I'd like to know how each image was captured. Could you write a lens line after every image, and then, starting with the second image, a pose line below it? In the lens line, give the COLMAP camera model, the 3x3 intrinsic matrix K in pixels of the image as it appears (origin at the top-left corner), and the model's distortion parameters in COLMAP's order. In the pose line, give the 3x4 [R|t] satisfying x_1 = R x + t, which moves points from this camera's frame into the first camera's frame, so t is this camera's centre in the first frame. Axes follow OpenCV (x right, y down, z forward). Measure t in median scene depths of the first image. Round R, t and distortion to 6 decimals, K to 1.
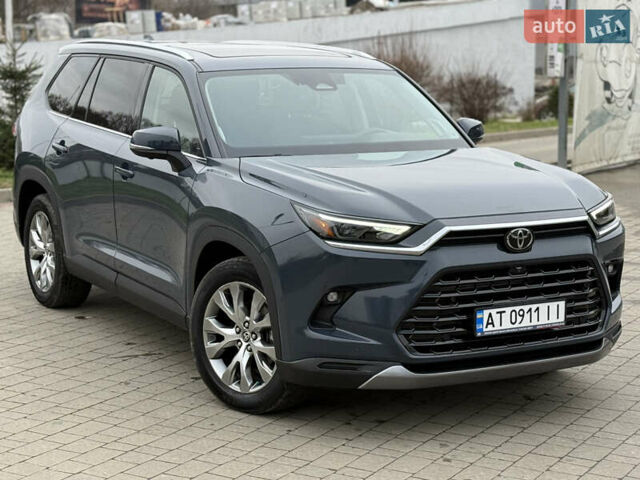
lens RADIAL K [[1349.2, 0, 320.0], [0, 1349.2, 240.0], [0, 0, 1]] dist [0.124379, 0.255388]
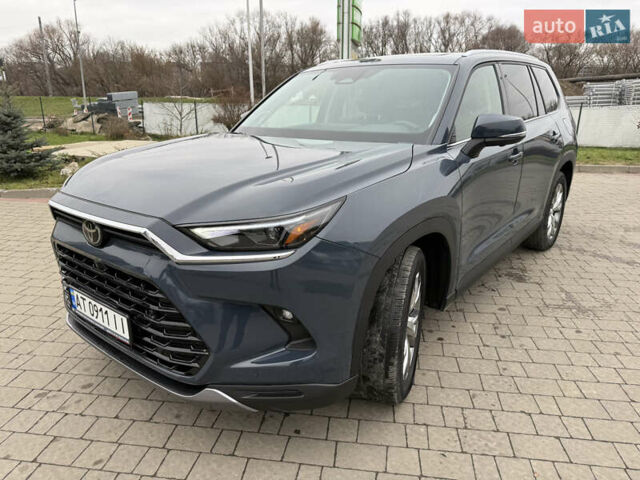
lens RADIAL K [[457.7, 0, 320.0], [0, 457.7, 240.0], [0, 0, 1]] dist [0.023346, -0.002032]
pose [[0.366634, 0.271722, -0.889801, 0.466907], [-0.136297, 0.961768, 0.237539, -0.087554], [0.920327, 0.034187, 0.389652, 0.990360]]
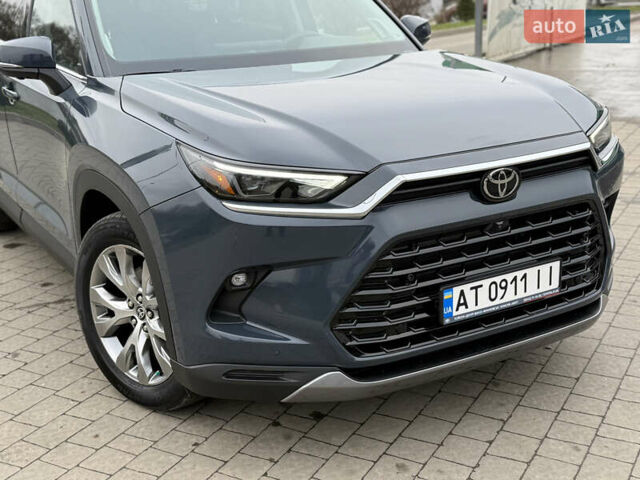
lens RADIAL K [[870.3, 0, 320.0], [0, 870.3, 240.0], [0, 0, 1]] dist [0.122190, -0.025571]
pose [[0.999023, -0.041086, 0.016259, 0.042821], [0.038240, 0.988289, 0.147723, -0.041441], [-0.022138, -0.146957, 0.988895, 0.528105]]
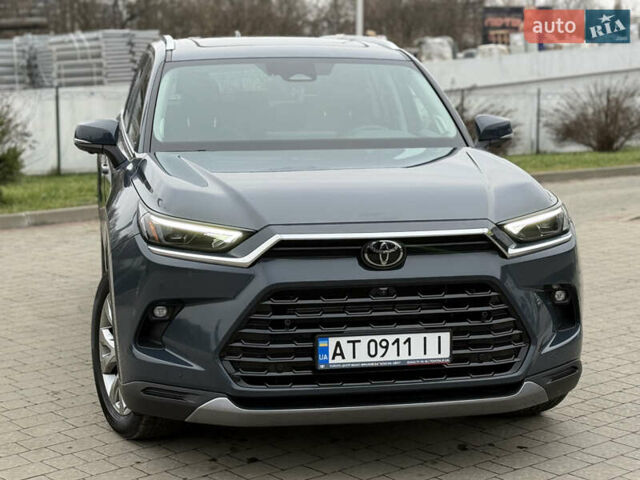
lens RADIAL K [[1251.8, 0, 320.0], [0, 1251.8, 240.0], [0, 0, 1]] dist [0.128504, 0.217924]
pose [[0.944508, 0.035733, -0.326540, 0.347470], [-0.038706, 0.999247, -0.002611, -0.005136], [0.326201, 0.015105, 0.945180, 0.264741]]
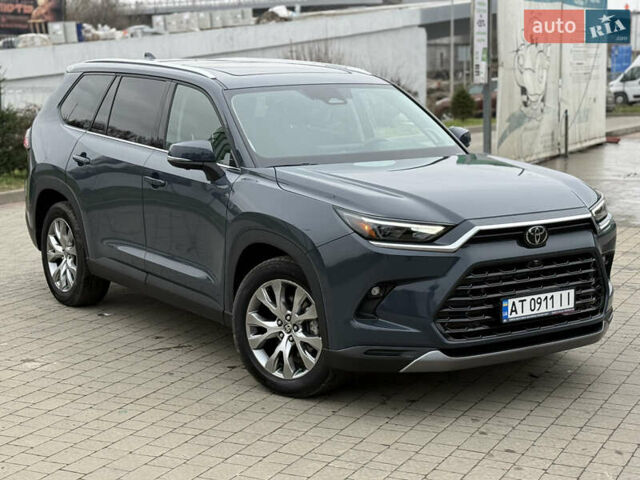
lens RADIAL K [[1251.8, 0, 320.0], [0, 1251.8, 240.0], [0, 0, 1]] dist [0.128504, 0.217924]
pose [[0.996529, -0.023537, 0.079850, -0.113137], [0.023029, 0.999708, 0.007282, -0.008514], [-0.079999, -0.005418, 0.996780, -0.030802]]
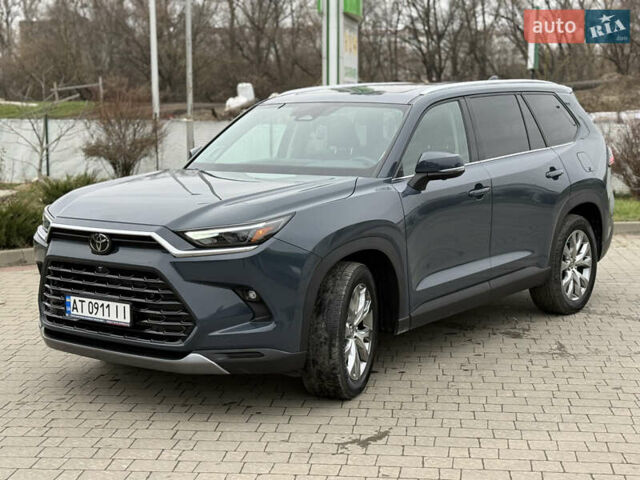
lens RADIAL K [[1251.8, 0, 320.0], [0, 1251.8, 240.0], [0, 0, 1]] dist [0.128504, 0.217924]
pose [[0.382423, 0.105156, -0.917984, 1.187204], [-0.132262, 0.989502, 0.058249, -0.089519], [0.914472, 0.099139, 0.392316, 0.723978]]
